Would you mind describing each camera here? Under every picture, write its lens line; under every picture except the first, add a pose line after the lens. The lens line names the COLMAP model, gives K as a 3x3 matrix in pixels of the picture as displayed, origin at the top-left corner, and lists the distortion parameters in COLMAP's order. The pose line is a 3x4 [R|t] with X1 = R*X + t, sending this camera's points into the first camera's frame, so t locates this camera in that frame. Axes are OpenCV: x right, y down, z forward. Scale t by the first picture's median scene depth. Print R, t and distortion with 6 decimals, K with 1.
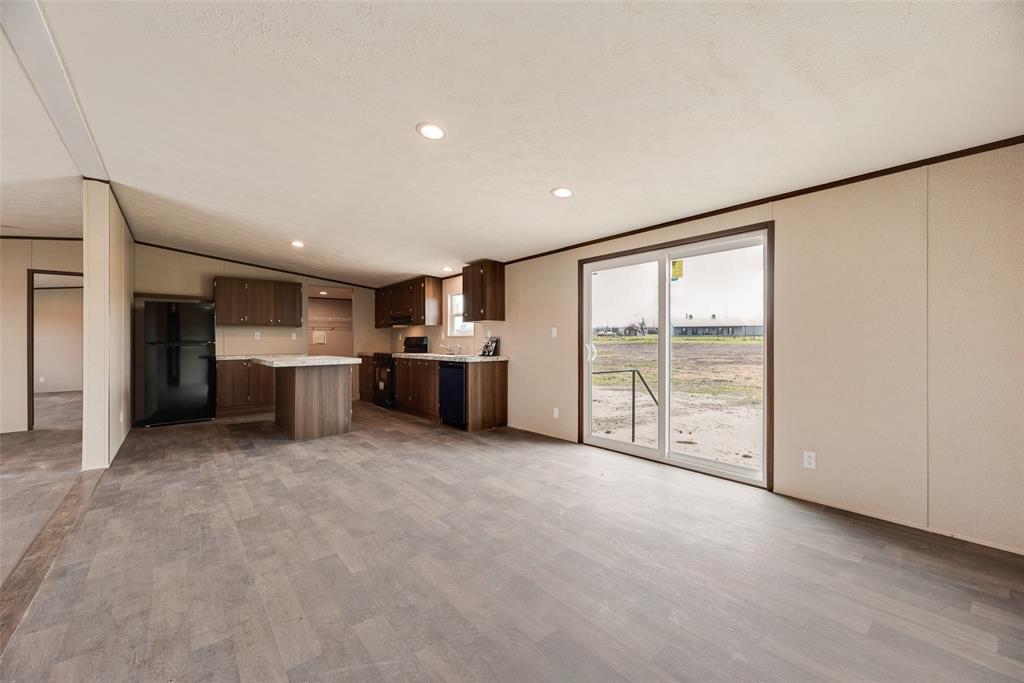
lens RADIAL K [[411.9, 0, 512.8], [0, 411.9, 334.3], [0, 0, 1]] dist [0.004008, 0.000516]
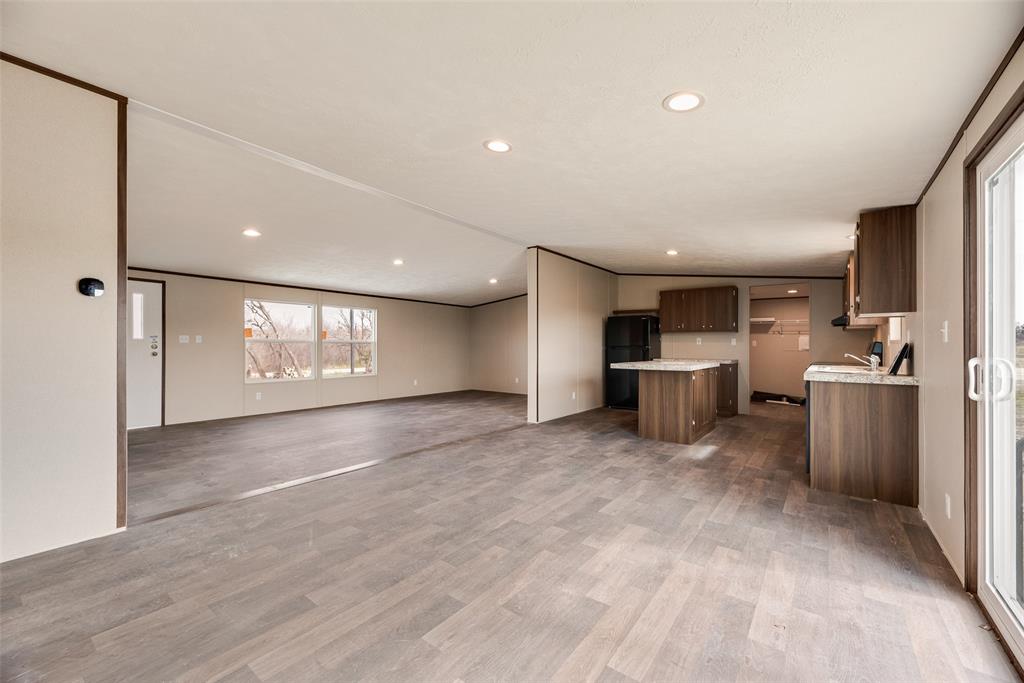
lens RADIAL K [[411.9, 0, 515.3], [0, 411.9, 342.7], [0, 0, 1]] dist [0.004008, 0.000516]
pose [[0.238643, -0.001468, -0.971106, 0.669499], [0.007955, 0.999968, 0.000443, 0.005998], [0.971075, -0.007831, 0.238647, 0.640689]]
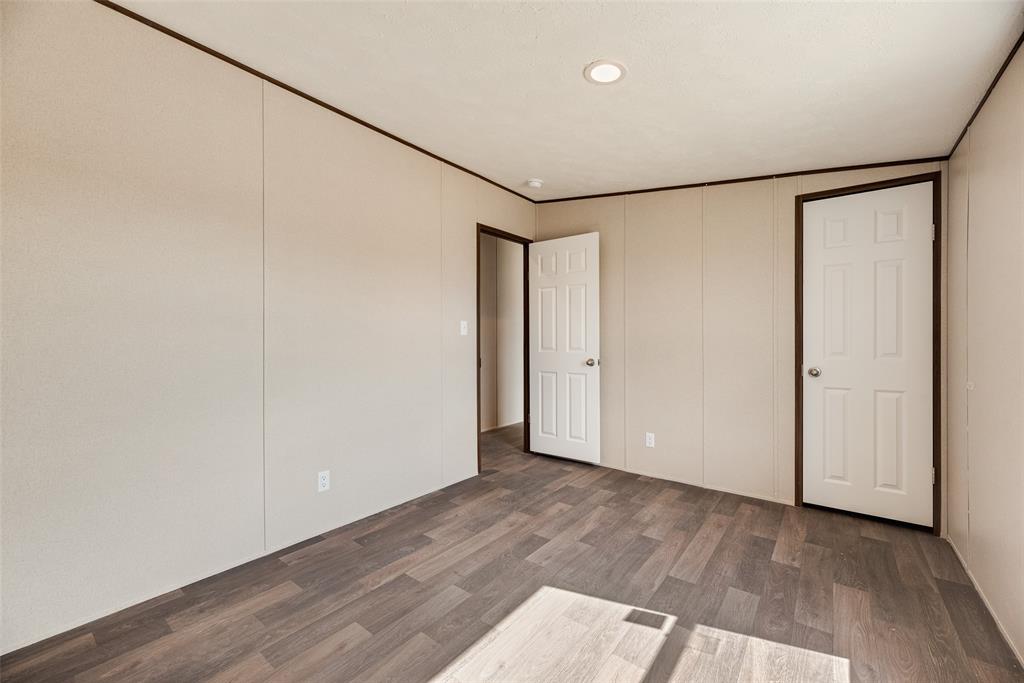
lens RADIAL K [[411.9, 0, 514.3], [0, 411.9, 340.9], [0, 0, 1]] dist [0.004008, 0.000516]
pose [[0.226908, 0.008757, -0.973877, 0.488876], [0.013438, 0.999836, 0.012121, 0.009733], [0.973823, -0.015838, 0.226753, 0.865832]]
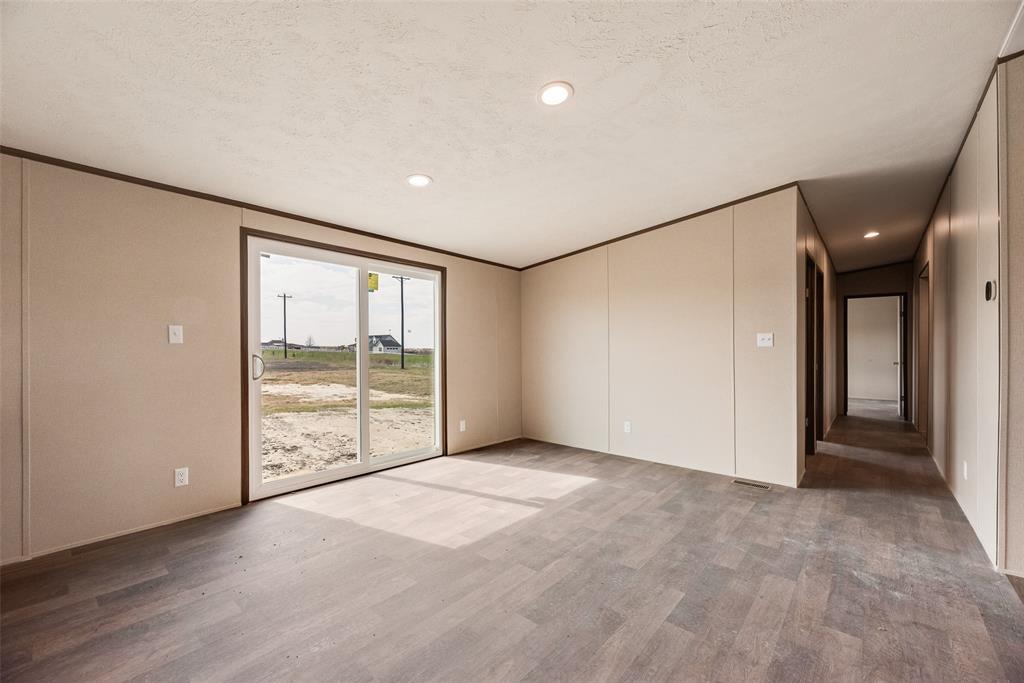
lens RADIAL K [[411.9, 0, 508.5], [0, 411.9, 346.6], [0, 0, 1]] dist [0.004008, 0.000516]
pose [[-0.162574, 0.014764, 0.986586, -0.808105], [-0.018320, 0.999671, -0.017979, 0.021474], [-0.986526, -0.020997, -0.162250, 0.997368]]
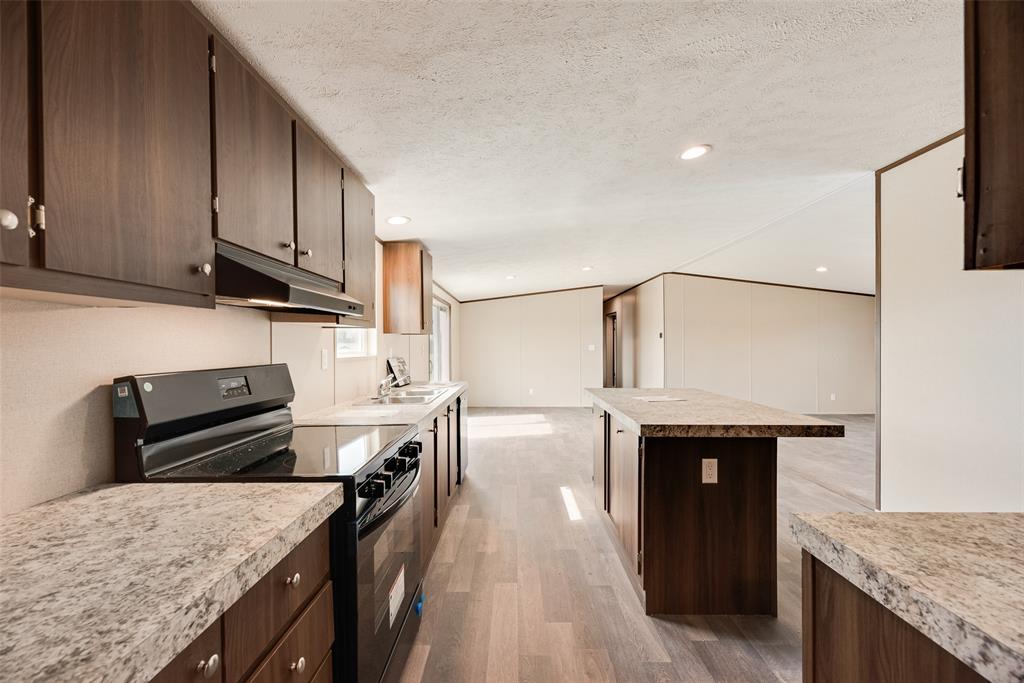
lens RADIAL K [[411.9, 0, 510.2], [0, 411.9, 342.8], [0, 0, 1]] dist [0.004008, 0.000516]
pose [[-0.768536, 0.011170, 0.639709, -1.139534], [-0.000499, 0.999837, -0.018058, -0.012168], [-0.639806, -0.014197, -0.768405, 2.557844]]
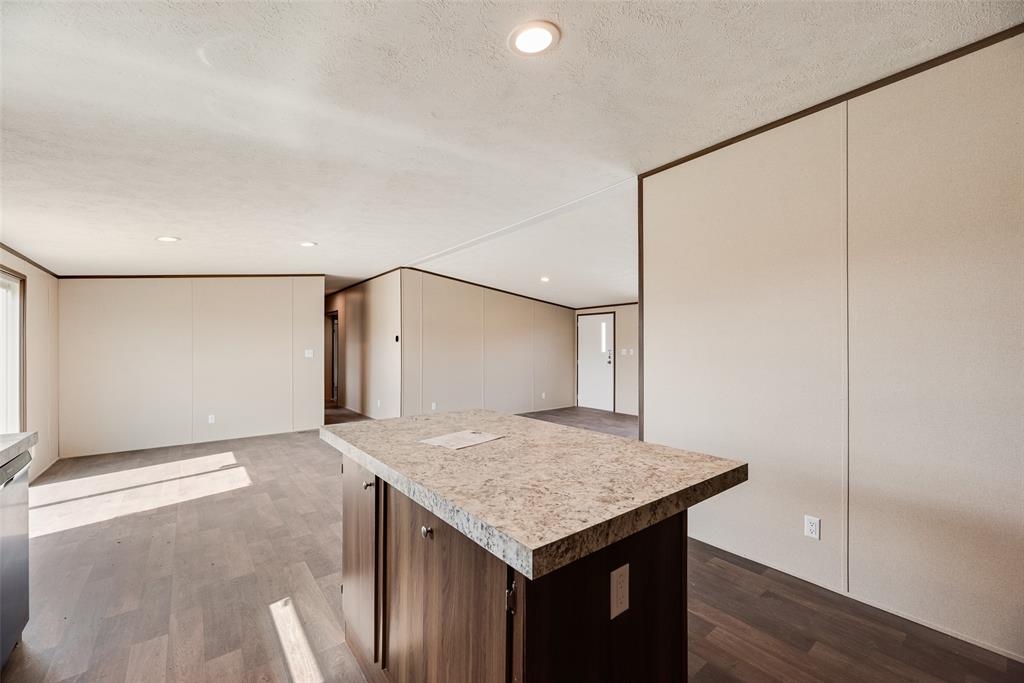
lens RADIAL K [[411.9, 0, 515.0], [0, 411.9, 343.8], [0, 0, 1]] dist [0.004008, 0.000516]
pose [[-0.999843, 0.011512, 0.013476, -0.892995], [0.011195, 0.999666, -0.023308, -0.019446], [-0.013739, -0.023153, -0.999638, 2.215259]]
